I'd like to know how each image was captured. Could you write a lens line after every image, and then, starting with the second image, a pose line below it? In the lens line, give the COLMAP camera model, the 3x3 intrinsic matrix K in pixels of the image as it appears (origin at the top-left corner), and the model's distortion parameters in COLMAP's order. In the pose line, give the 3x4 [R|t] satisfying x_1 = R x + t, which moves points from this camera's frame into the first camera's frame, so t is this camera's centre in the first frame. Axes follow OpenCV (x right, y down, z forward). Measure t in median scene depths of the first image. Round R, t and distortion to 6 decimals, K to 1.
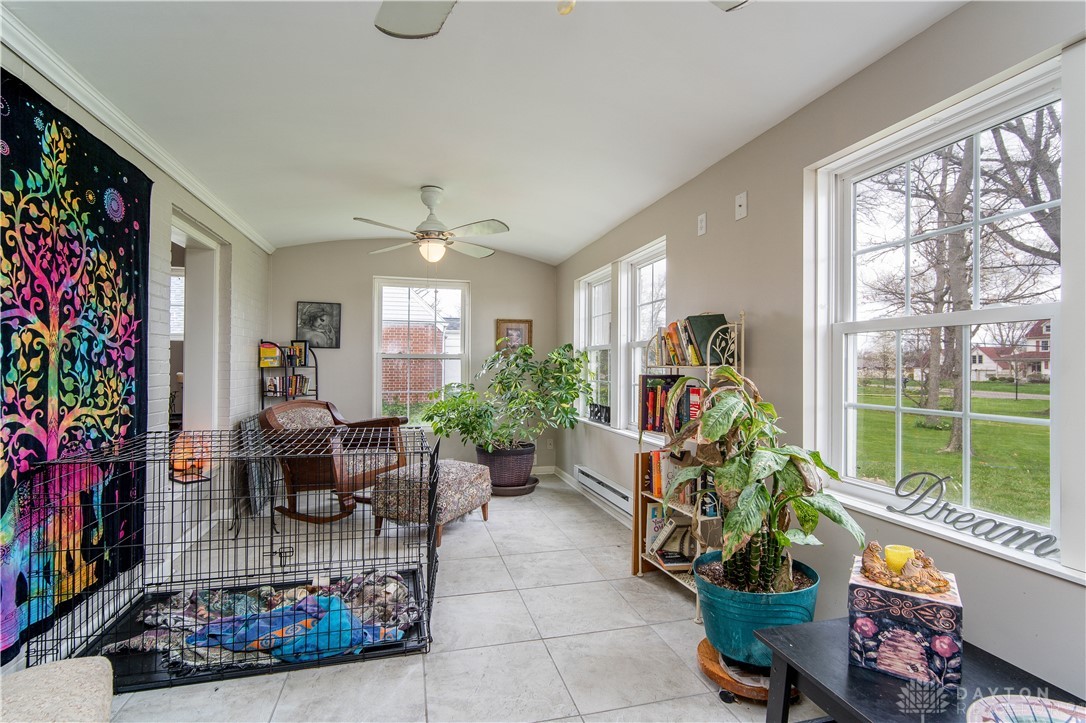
lens RADIAL K [[516.4, 0, 542.6], [0, 516.4, 361.7], [0, 0, 1]] dist [-0.001081, -0.000006]
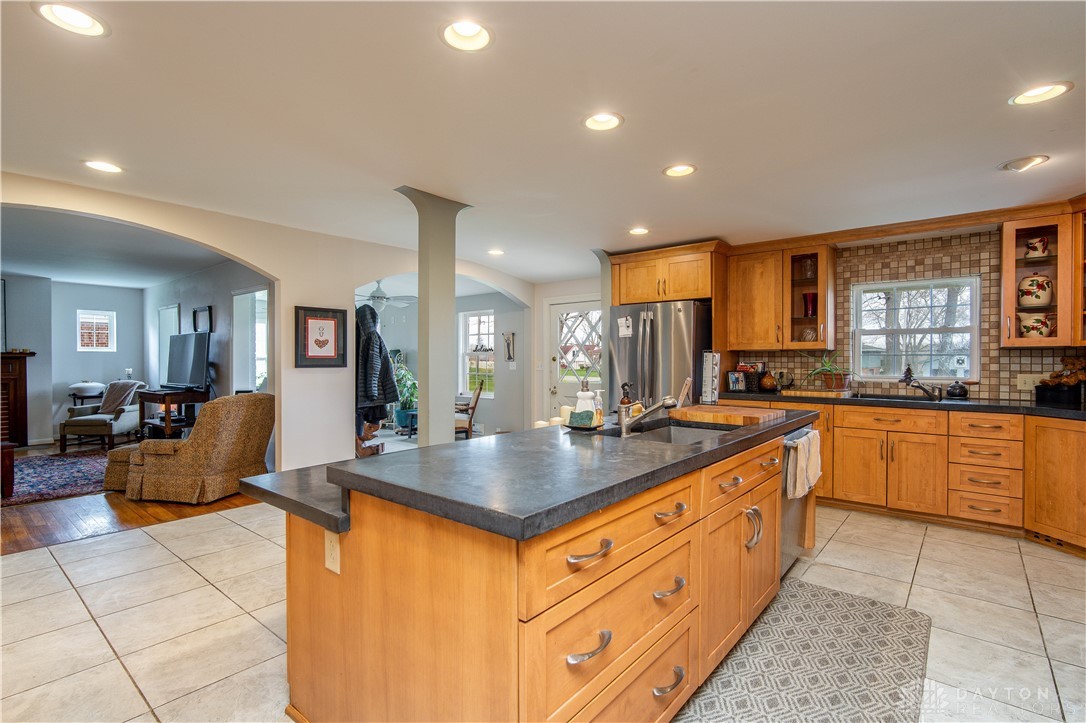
lens RADIAL K [[516.4, 0, 544.5], [0, 516.4, 360.3], [0, 0, 1]] dist [-0.001081, -0.000006]
pose [[0.818007, -0.009283, 0.575134, -0.896554], [0.003971, 0.999937, 0.010492, -0.049562], [-0.575195, -0.006298, 0.817992, -2.523202]]
